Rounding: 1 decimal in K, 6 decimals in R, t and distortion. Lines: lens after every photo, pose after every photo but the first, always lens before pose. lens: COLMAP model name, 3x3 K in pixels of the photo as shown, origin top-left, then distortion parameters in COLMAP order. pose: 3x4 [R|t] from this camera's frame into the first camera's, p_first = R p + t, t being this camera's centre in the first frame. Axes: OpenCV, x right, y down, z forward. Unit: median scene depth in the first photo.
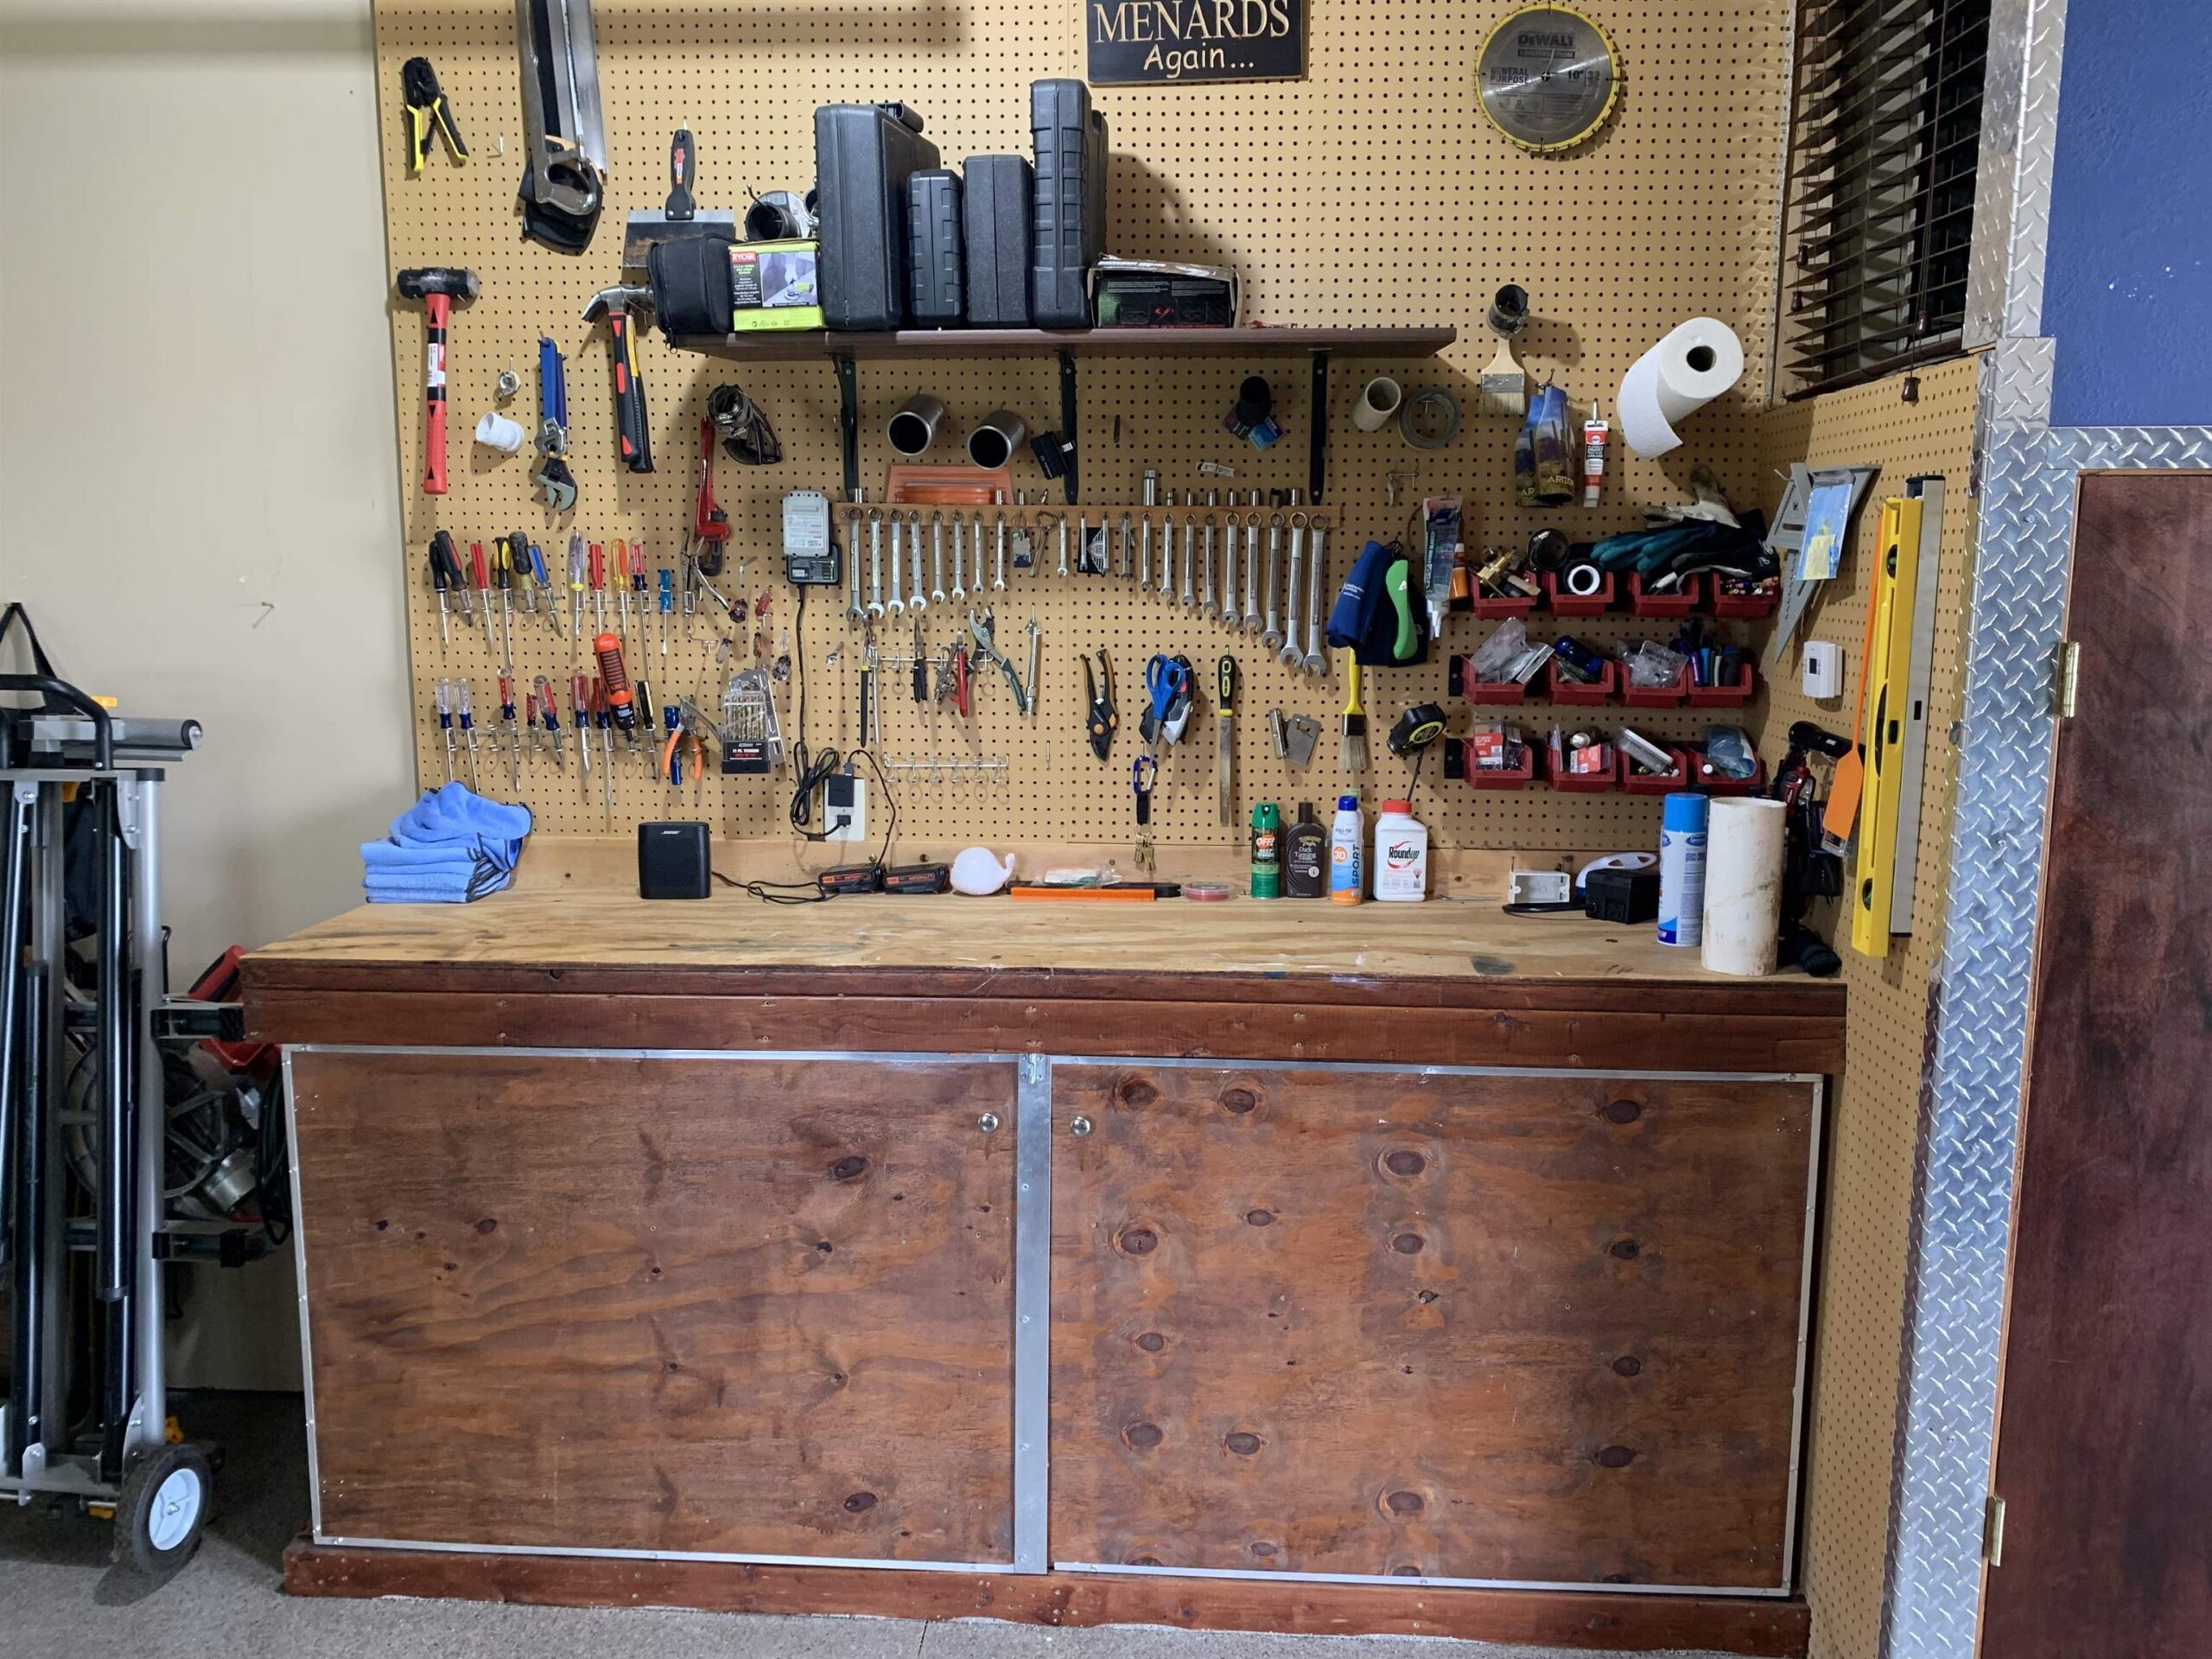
lens RADIAL K [[1681.9, 0, 1107.4], [0, 1681.9, 810.0], [0, 0, 1]] dist [0.027129, -0.039426]
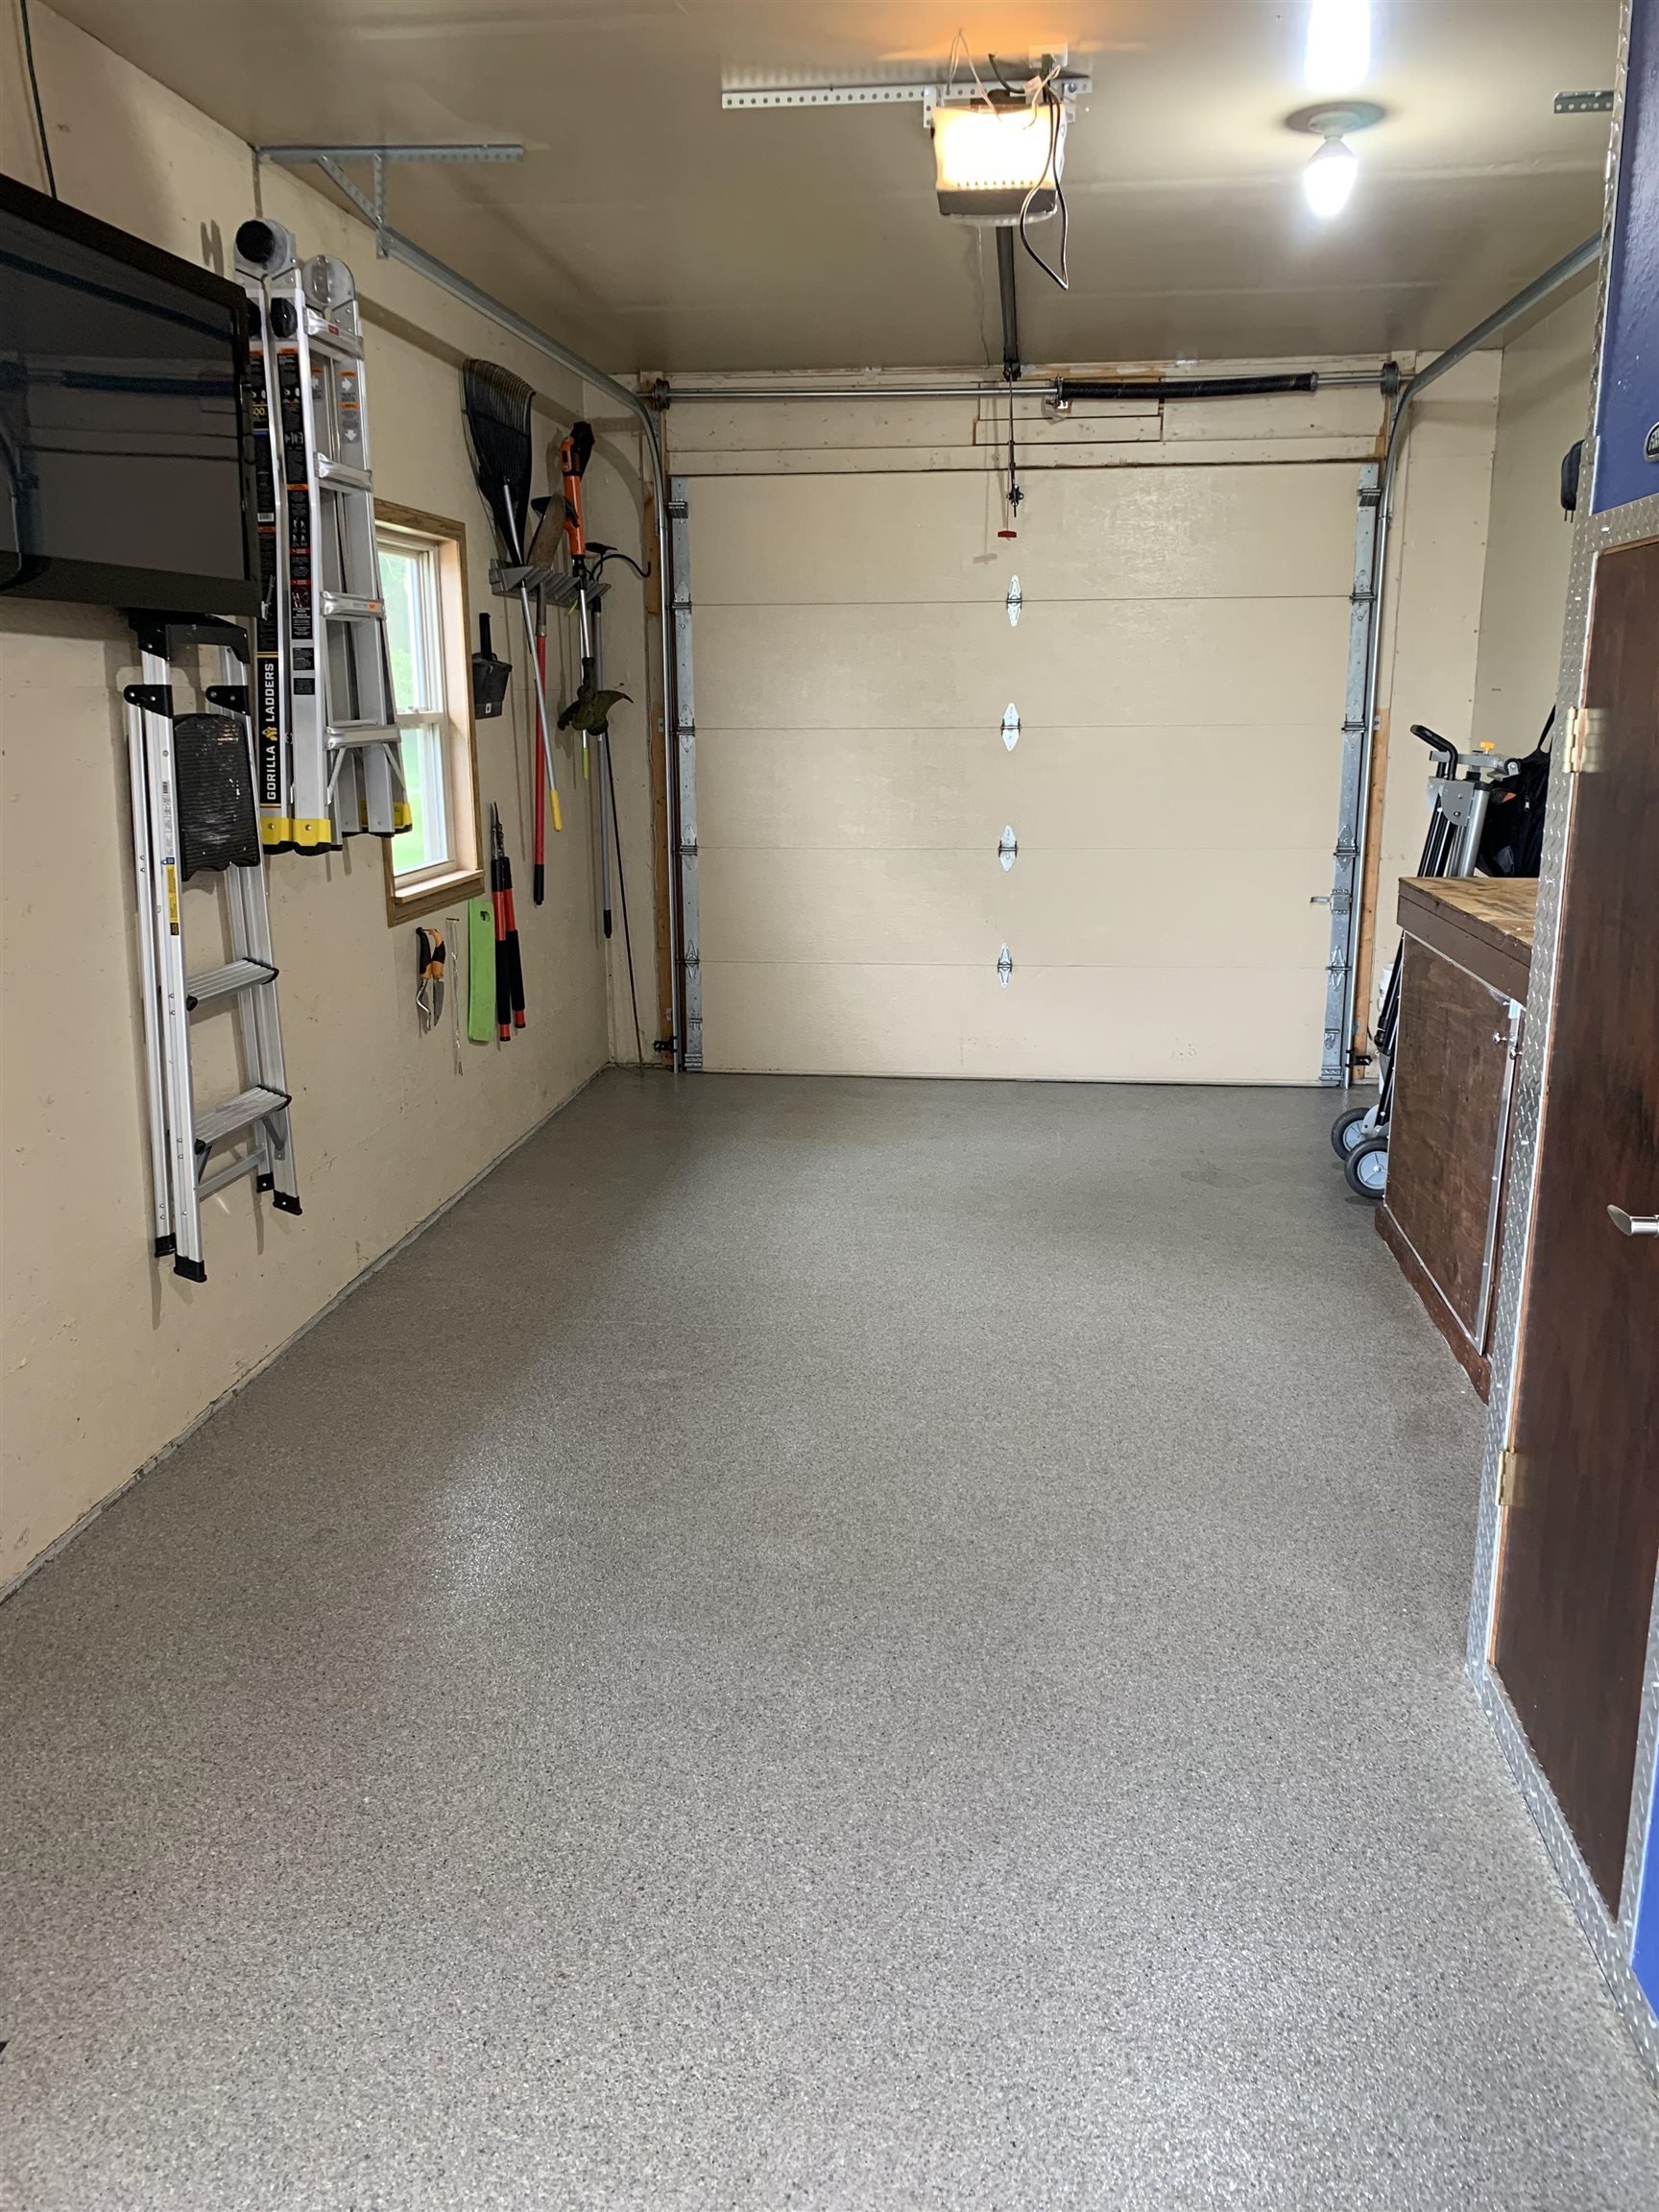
lens RADIAL K [[1681.9, 0, 829.0], [0, 1681.9, 1075.8], [0, 0, 1]] dist [0.027129, -0.039426]
pose [[-0.074376, 0.215402, -0.973689, 1.393118], [-0.136485, 0.965006, 0.223907, -0.035955], [0.987846, 0.149547, -0.042374, 0.465748]]
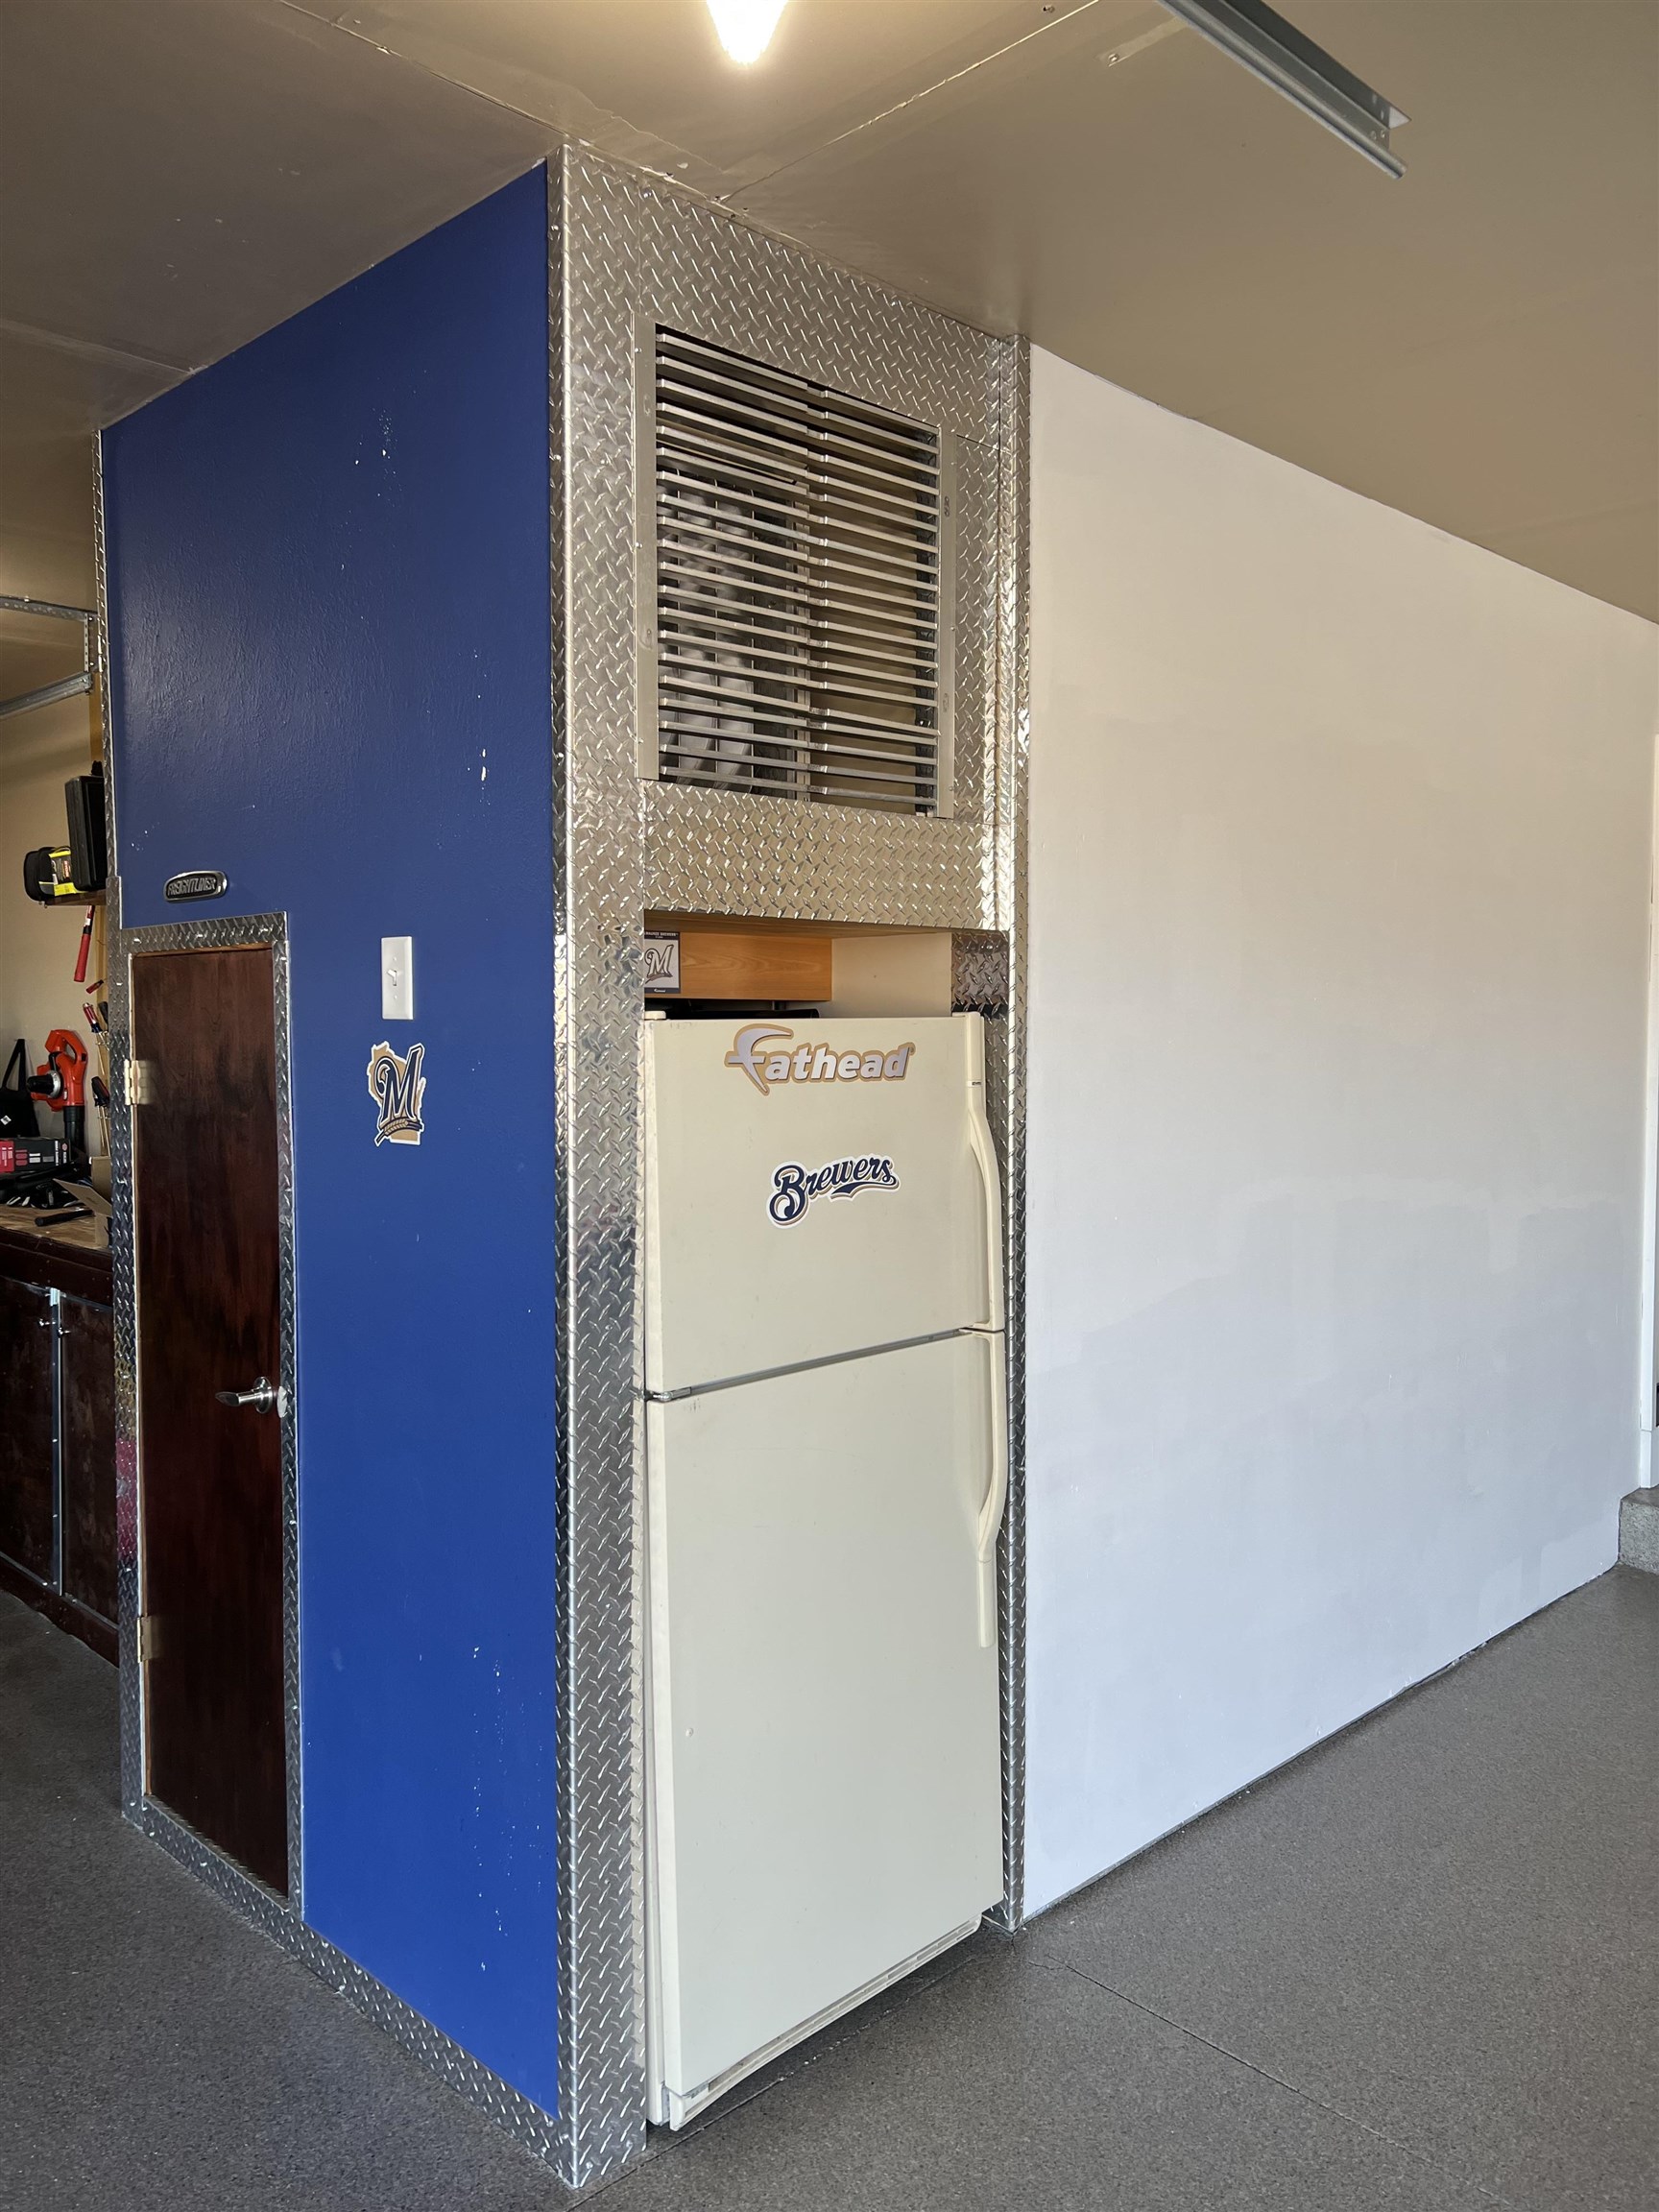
lens RADIAL K [[1664.3, 0, 819.3], [0, 1664.3, 1106.5], [0, 0, 1]] dist [0.025060, -0.016220]
pose [[0.732809, 0.026346, -0.679925, 1.688369], [-0.087377, 0.994621, -0.055633, -0.018137], [0.674801, 0.100178, 0.731169, 0.222651]]
